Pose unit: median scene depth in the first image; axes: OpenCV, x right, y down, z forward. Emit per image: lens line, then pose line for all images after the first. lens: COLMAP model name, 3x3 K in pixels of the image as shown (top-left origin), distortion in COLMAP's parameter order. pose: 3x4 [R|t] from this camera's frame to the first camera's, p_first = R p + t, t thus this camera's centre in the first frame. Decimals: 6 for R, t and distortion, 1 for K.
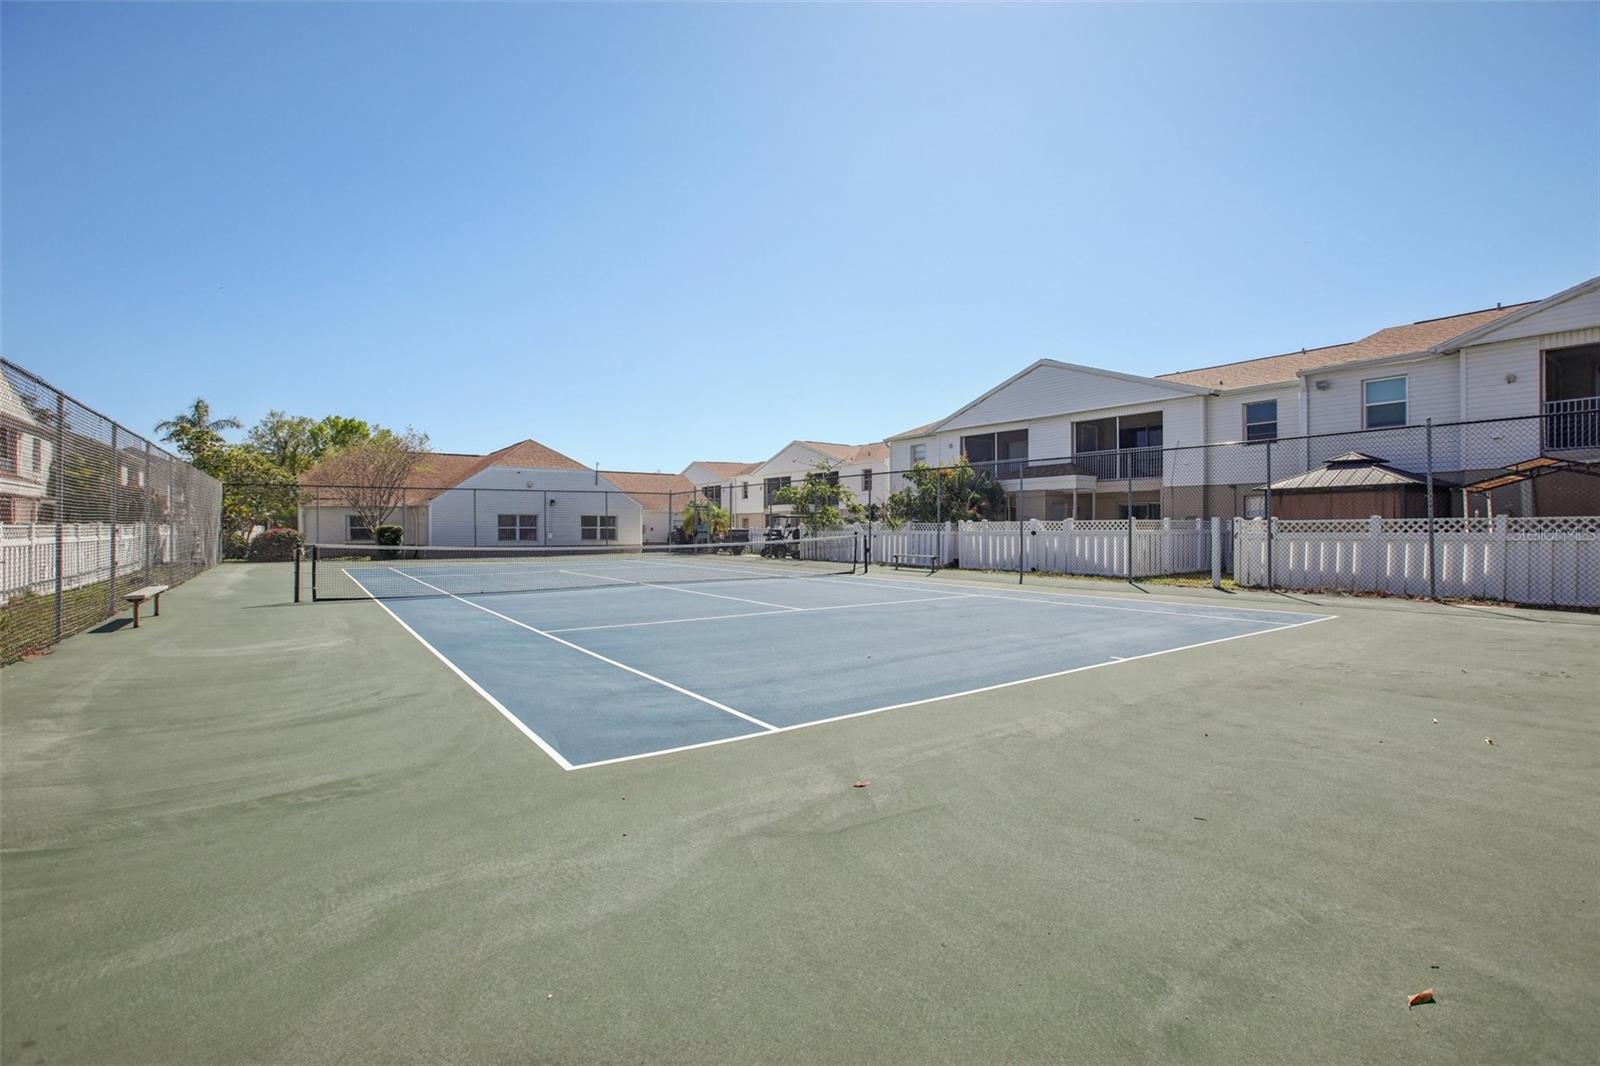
lens RADIAL K [[726.5, 0, 789.2], [0, 726.5, 525.1], [0, 0, 1]] dist [-0.013320, 0.000138]
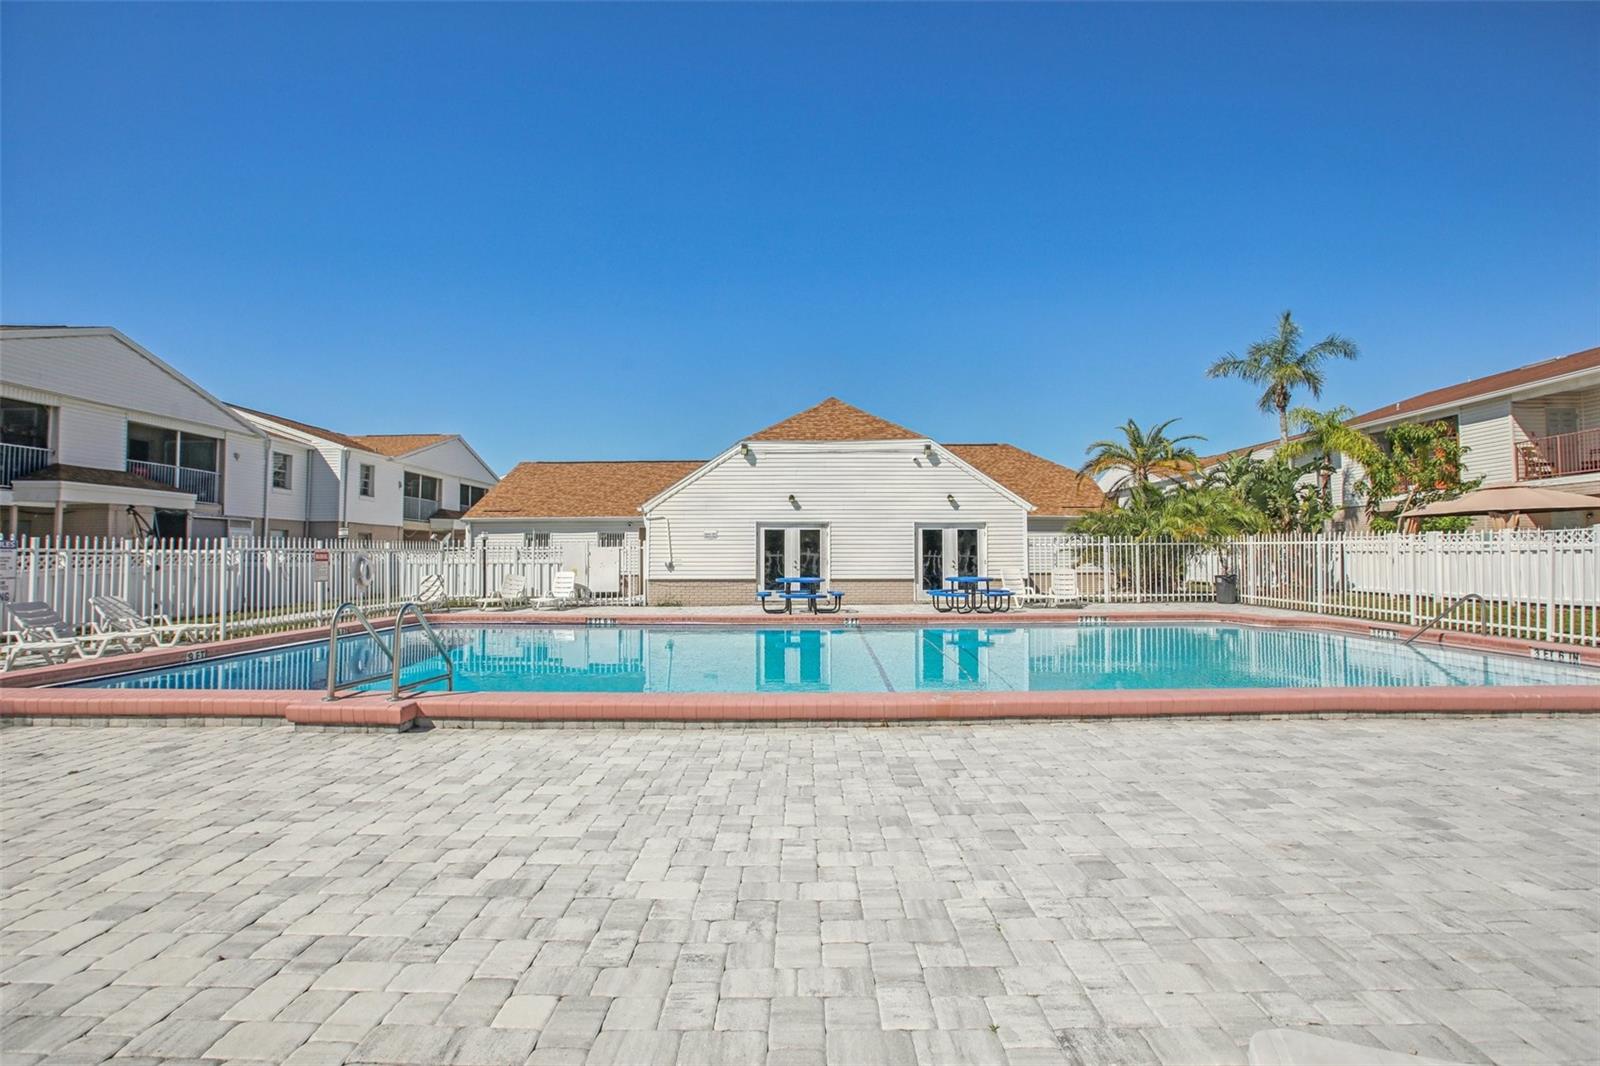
lens RADIAL K [[726.5, 0, 799.2], [0, 726.5, 534.9], [0, 0, 1]] dist [-0.013320, 0.000138]
pose [[-0.809981, 0.031553, 0.585606, -0.700294], [0.012084, 0.999238, -0.037125, 0.023414], [-0.586331, -0.022994, -0.809745, 1.267301]]
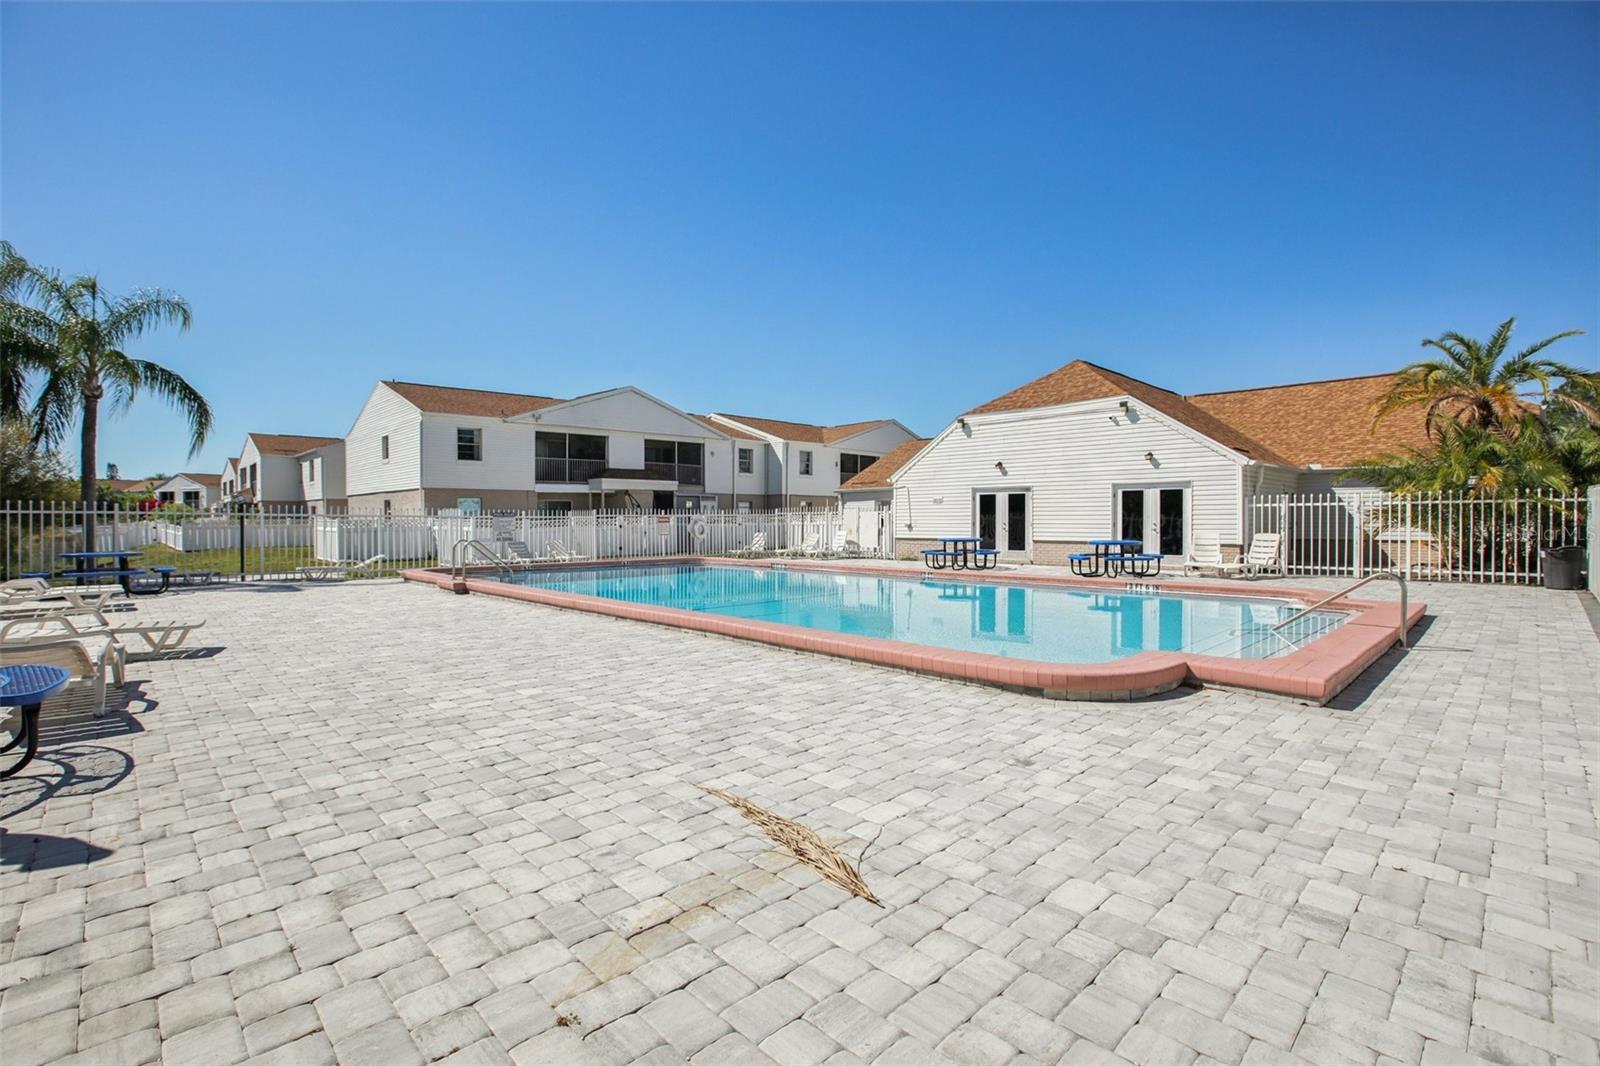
lens RADIAL K [[726.5, 0, 793.9], [0, 726.5, 529.0], [0, 0, 1]] dist [-0.013320, 0.000138]
pose [[-0.177963, 0.001068, 0.984037, -1.020485], [0.006580, 0.999978, 0.000105, 0.027295], [-0.984015, 0.006494, -0.177966, 1.026319]]
